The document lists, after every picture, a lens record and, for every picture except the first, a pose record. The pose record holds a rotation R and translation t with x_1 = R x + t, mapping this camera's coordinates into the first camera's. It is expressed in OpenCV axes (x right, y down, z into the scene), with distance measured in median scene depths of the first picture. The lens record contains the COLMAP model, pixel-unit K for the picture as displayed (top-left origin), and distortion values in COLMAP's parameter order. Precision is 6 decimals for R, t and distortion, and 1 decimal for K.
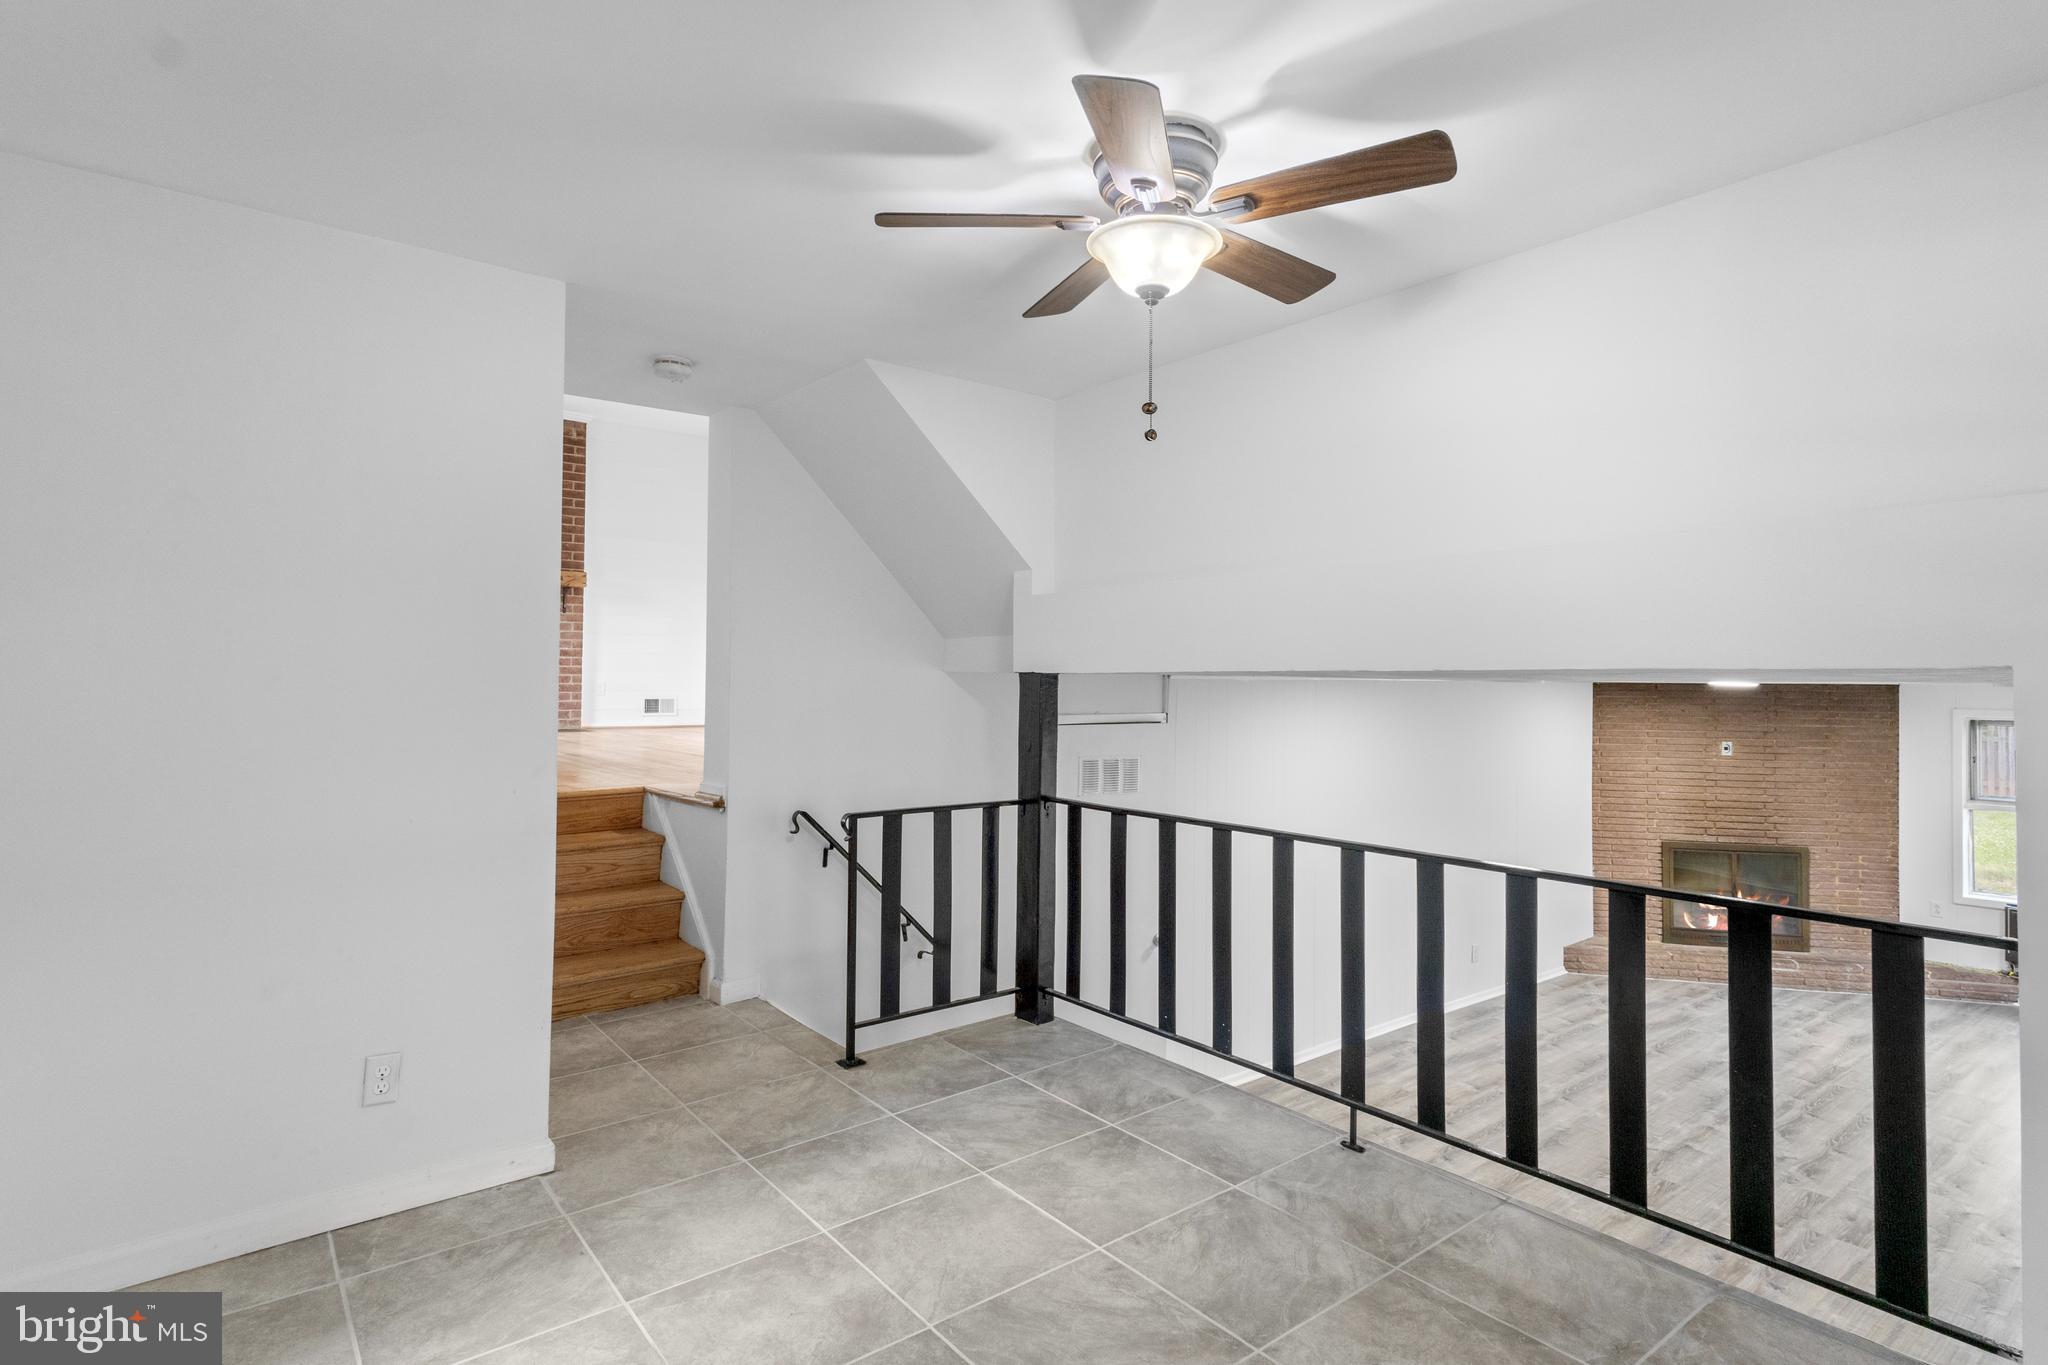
lens RADIAL K [[1067.9, 0, 1018.1], [0, 1067.9, 675.6], [0, 0, 1]] dist [0.014821, -0.000325]
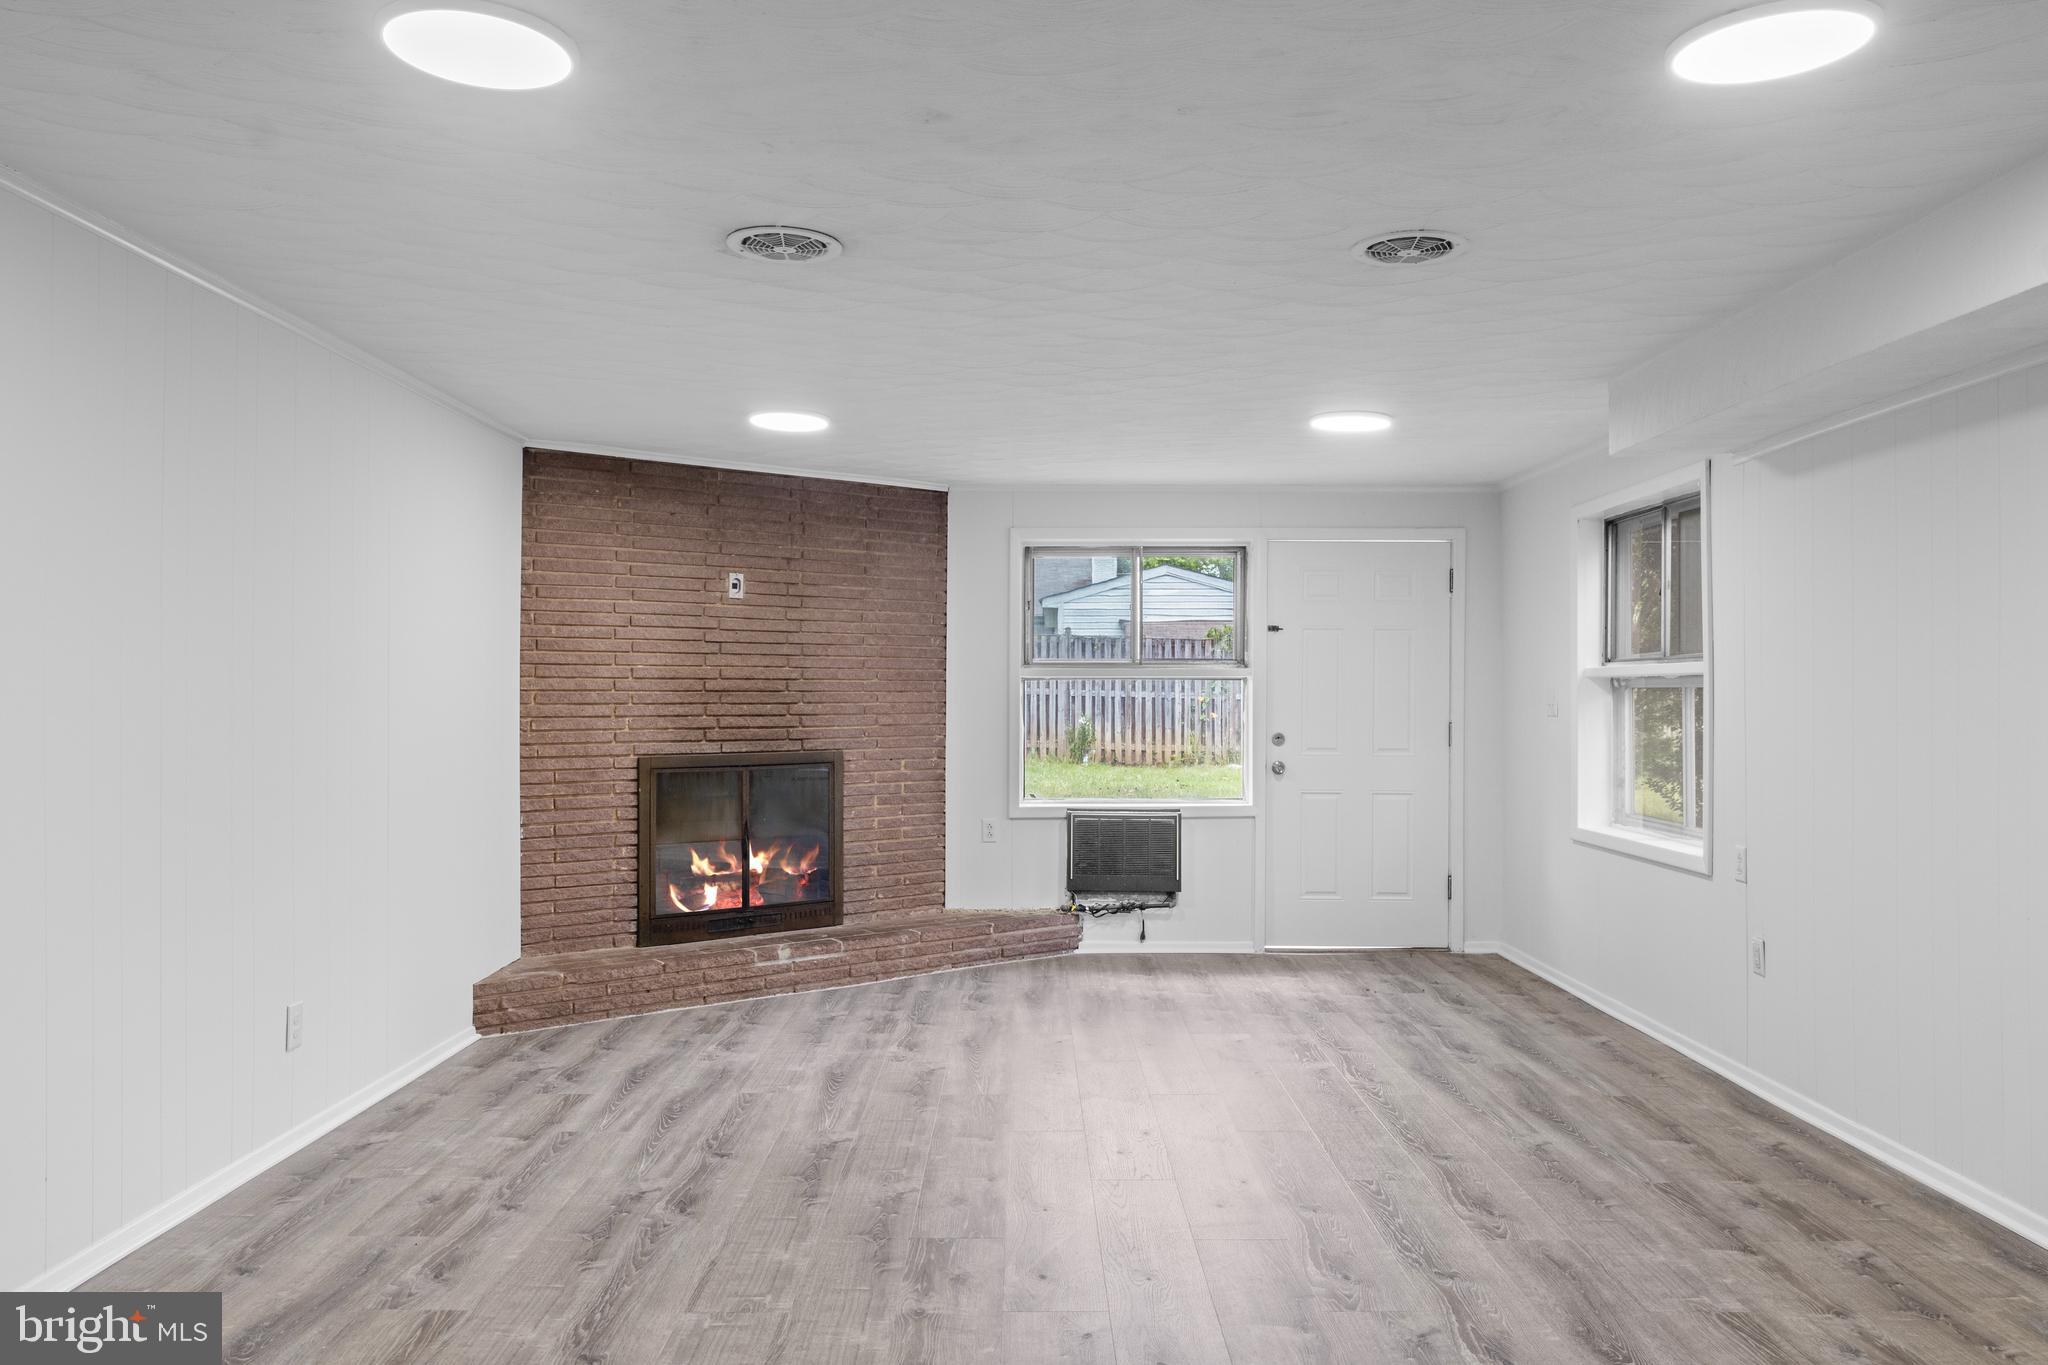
lens RADIAL K [[1468.5, 0, 1028.4], [0, 1468.5, 676.6], [0, 0, 1]] dist [0.007797, 0.002449]
pose [[0.622477, -0.001429, 0.782637, 0.151795], [-0.000894, 0.999996, 0.002538, 0.114827], [-0.782637, -0.002280, 0.622474, 0.402777]]
